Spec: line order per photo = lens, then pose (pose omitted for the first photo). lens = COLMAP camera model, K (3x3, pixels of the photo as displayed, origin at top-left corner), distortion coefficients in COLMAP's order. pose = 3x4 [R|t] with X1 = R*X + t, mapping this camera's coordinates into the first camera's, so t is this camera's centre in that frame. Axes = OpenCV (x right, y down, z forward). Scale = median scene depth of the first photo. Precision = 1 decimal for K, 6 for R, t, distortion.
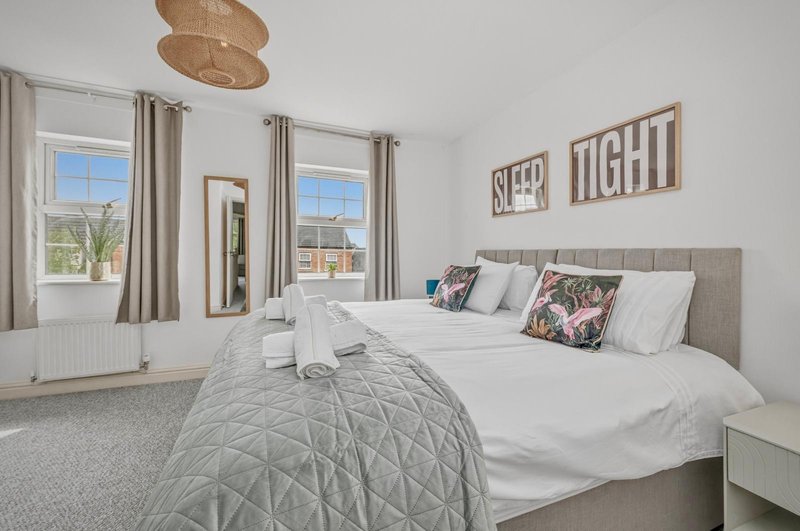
lens RADIAL K [[326.3, 0, 399.1], [0, 326.3, 252.8], [0, 0, 1]] dist [0.001631, 0.000079]
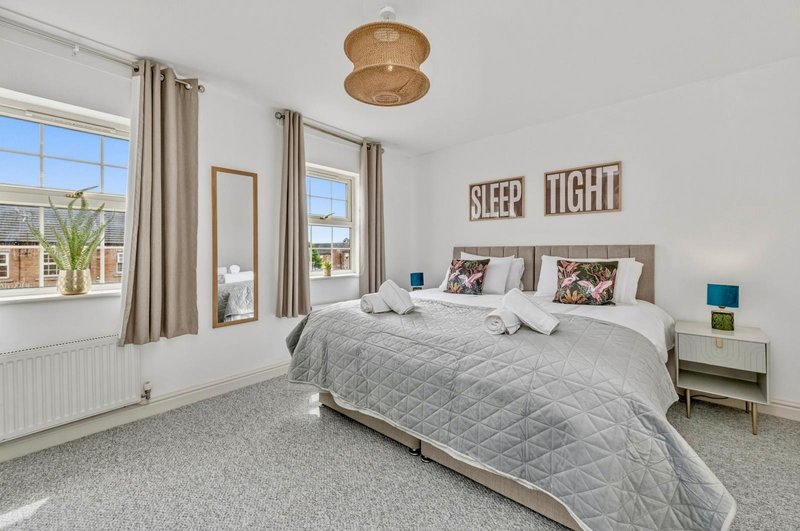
lens RADIAL K [[325.4, 0, 400.6], [0, 325.4, 249.7], [0, 0, 1]] dist [0.001779, -0.000149]
pose [[0.890847, -0.016542, 0.454003, -0.619935], [0.015356, 0.999862, 0.006299, -0.011150], [-0.454045, 0.001360, 0.890978, -0.010212]]
